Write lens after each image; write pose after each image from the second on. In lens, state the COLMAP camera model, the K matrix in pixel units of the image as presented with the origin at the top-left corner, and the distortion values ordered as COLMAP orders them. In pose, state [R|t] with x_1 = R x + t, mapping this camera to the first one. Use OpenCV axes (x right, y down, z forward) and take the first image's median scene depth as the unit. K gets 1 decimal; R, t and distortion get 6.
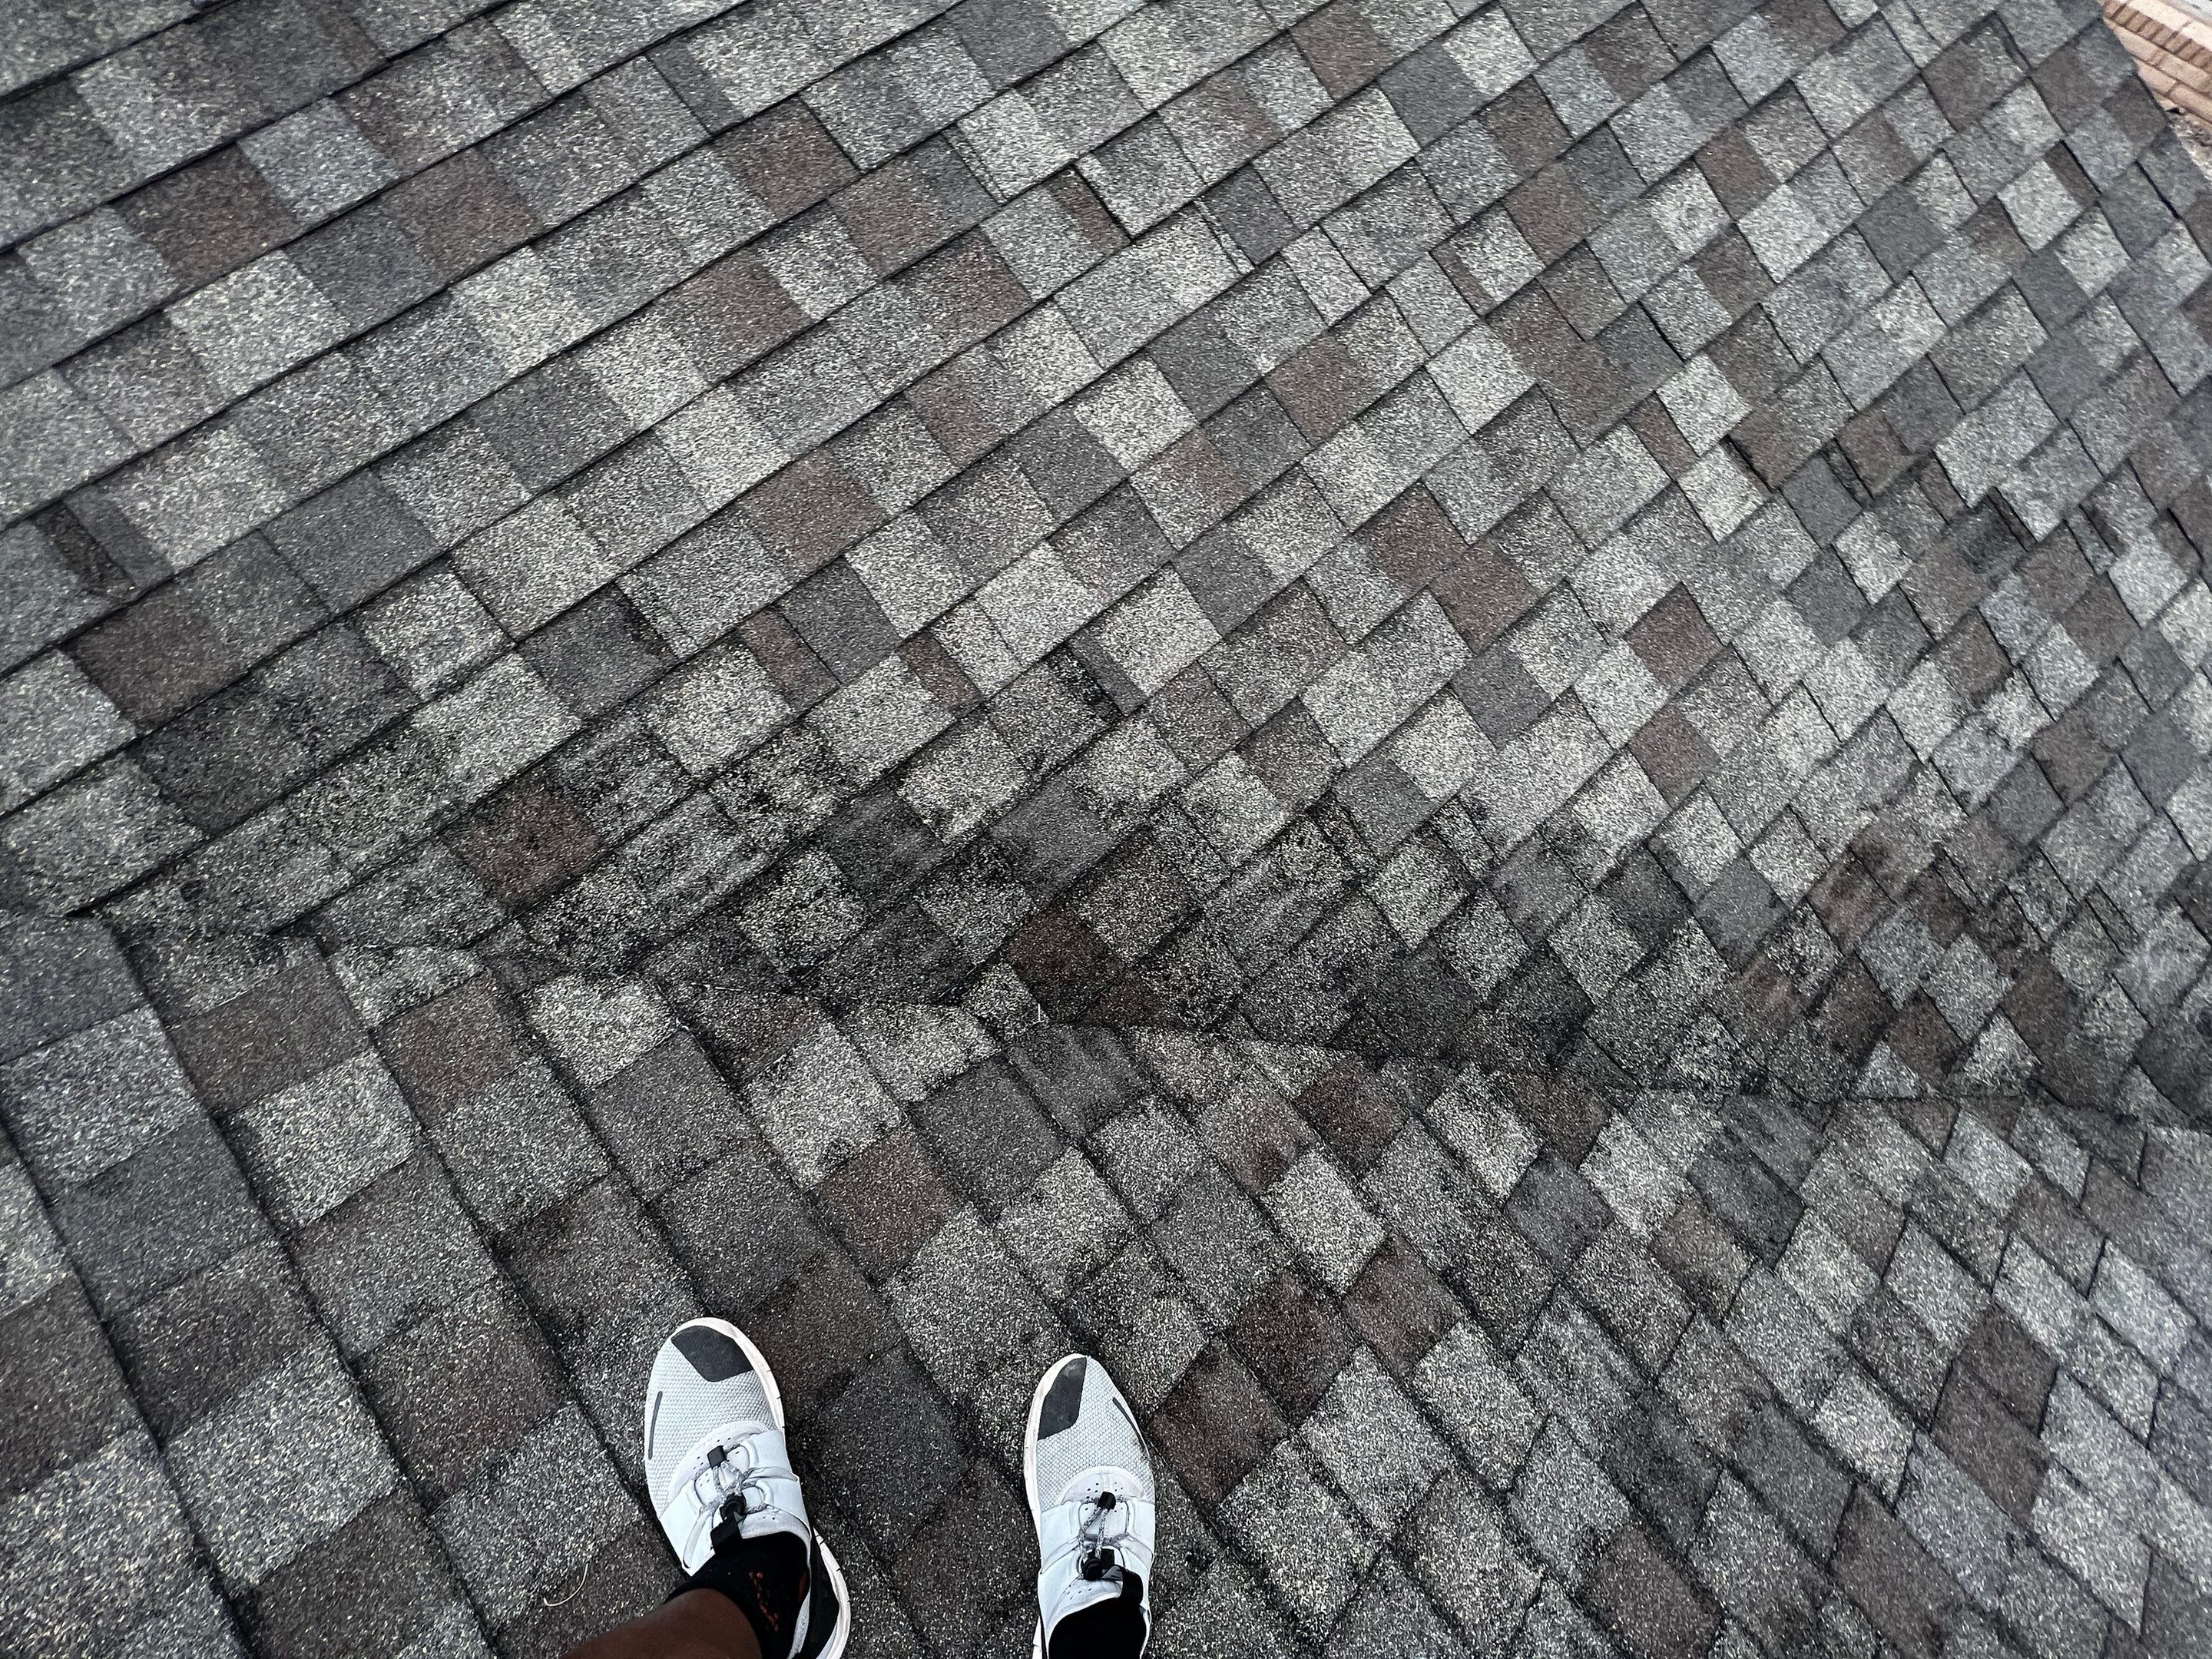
lens RADIAL K [[882.9, 0, 1108.6], [0, 882.9, 838.3], [0, 0, 1]] dist [-0.000423, 0.000290]
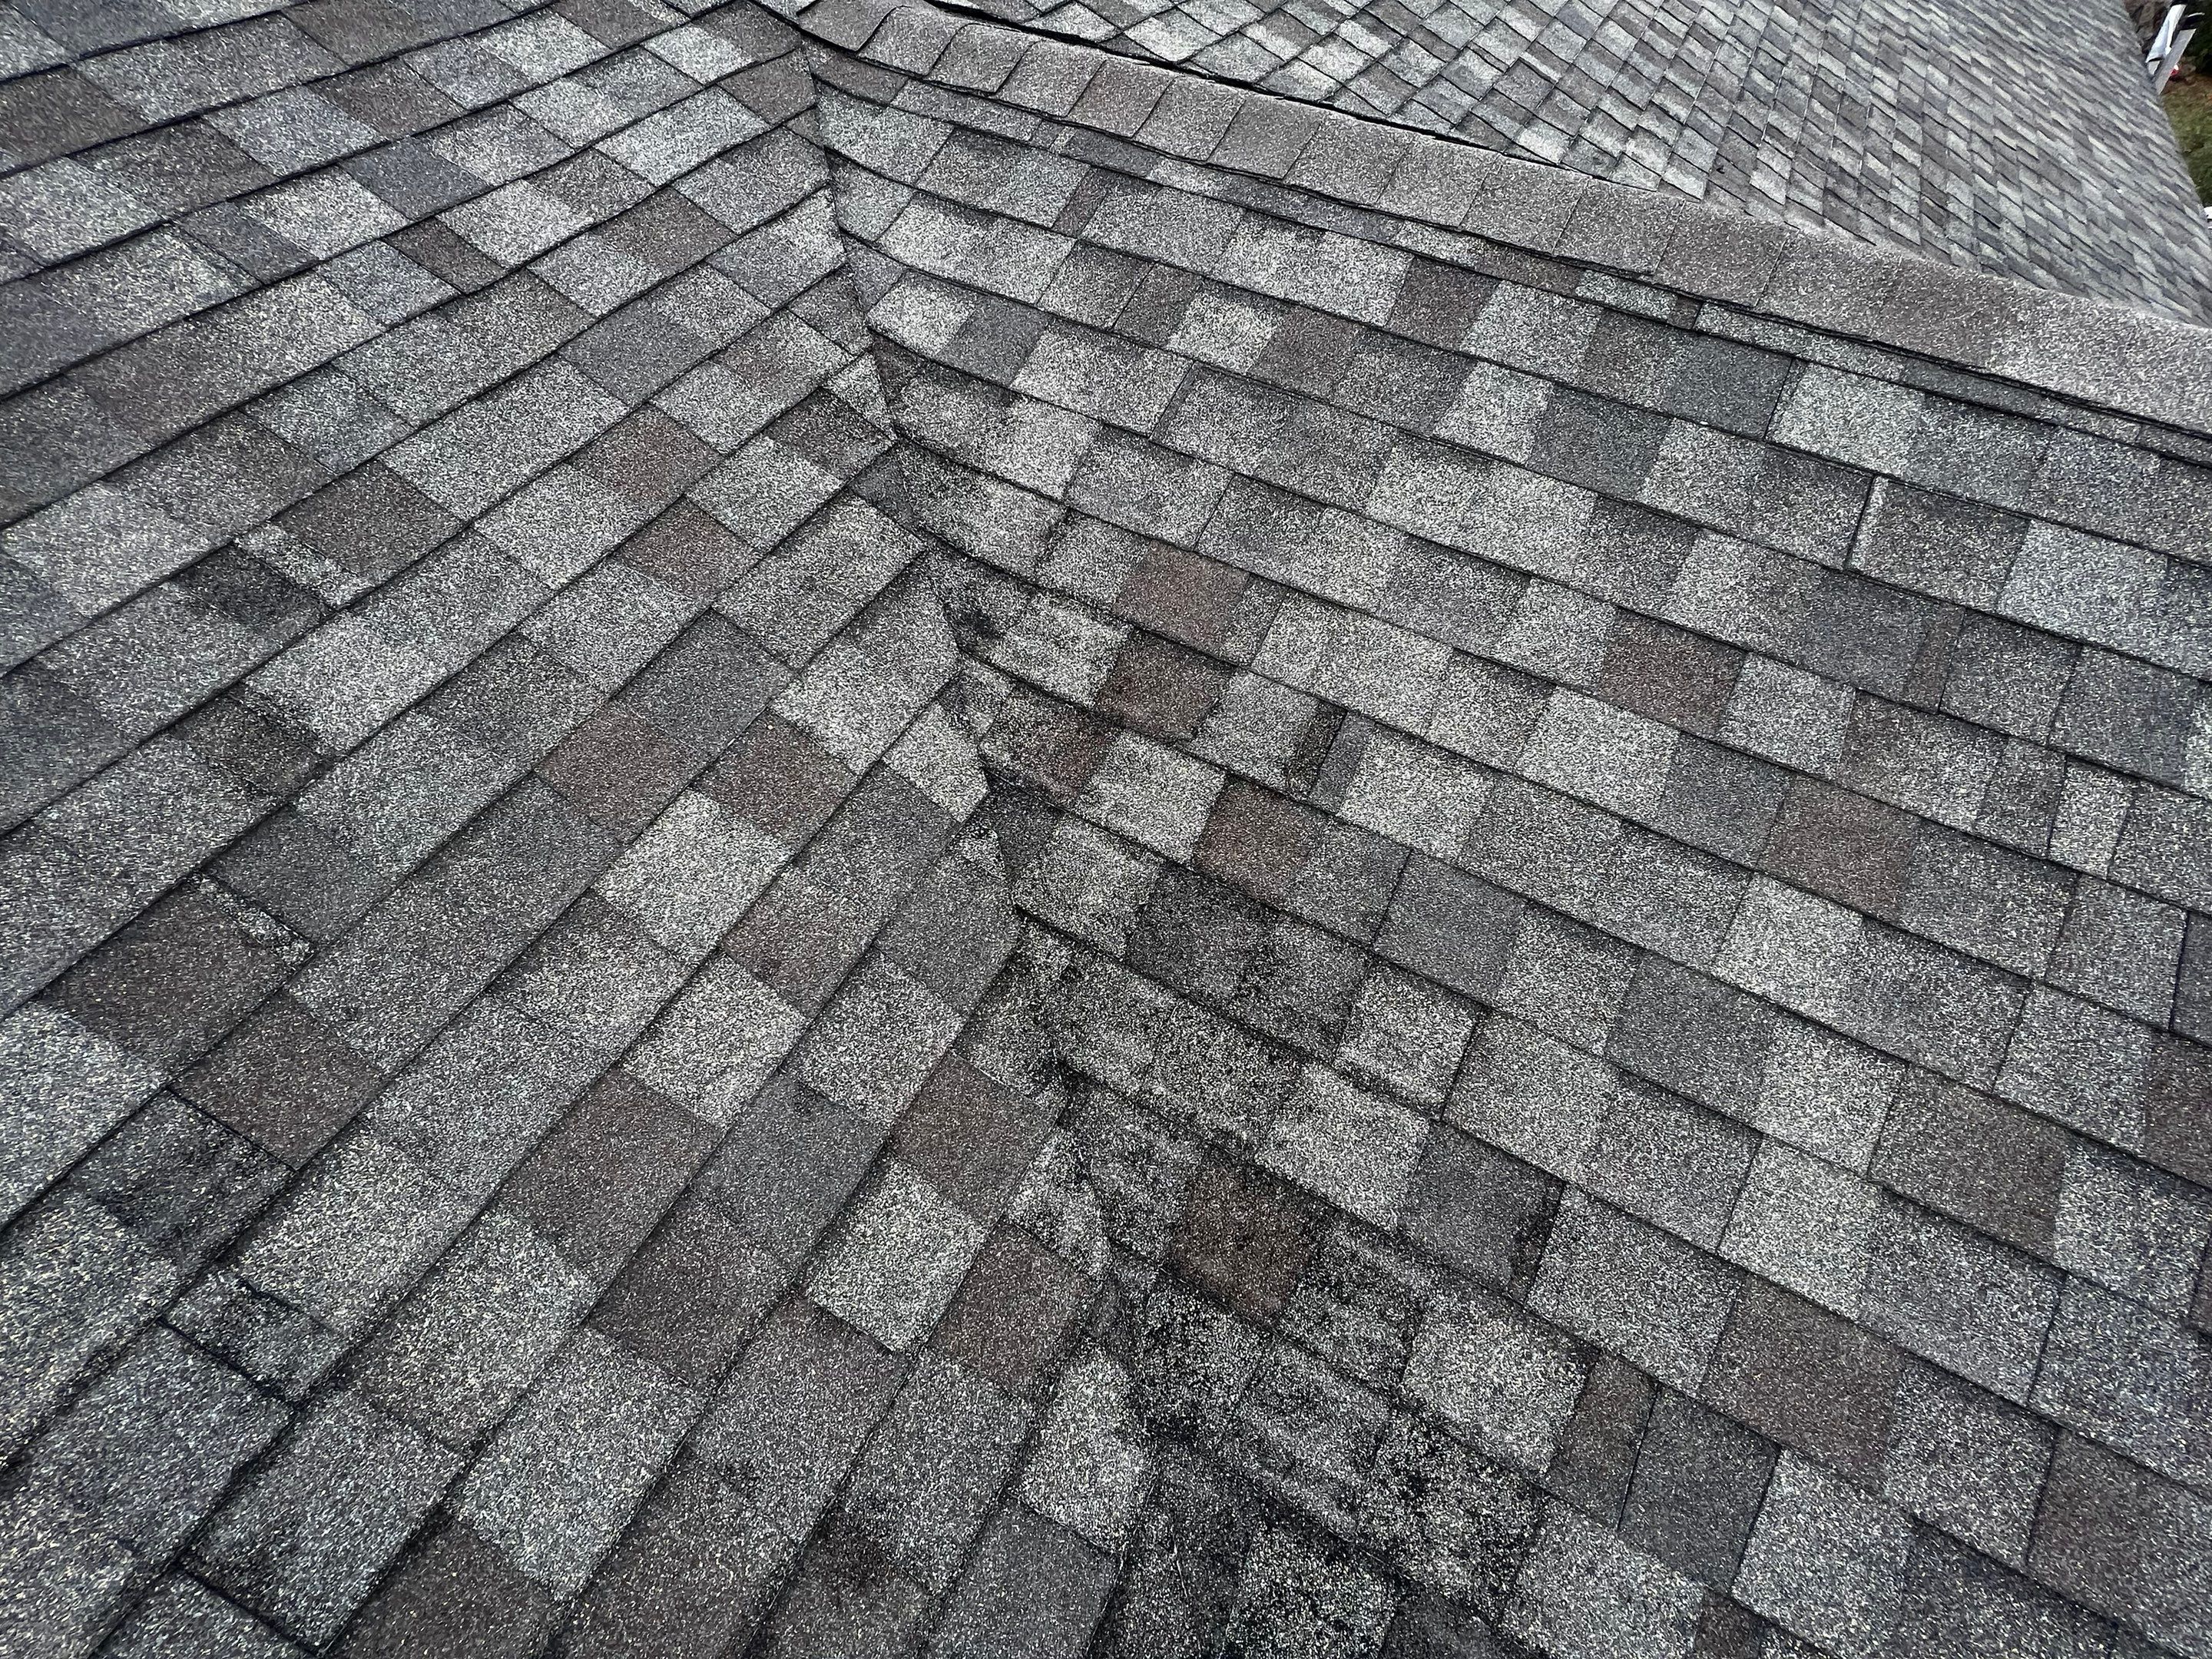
lens RADIAL K [[882.9, 0, 1108.6], [0, 882.9, 838.3], [0, 0, 1]] dist [-0.000423, 0.000290]
pose [[0.360288, 0.788693, -0.498153, -0.575709], [-0.897793, 0.438174, 0.044405, -0.088024], [0.253300, 0.431239, 0.865951, 0.040990]]
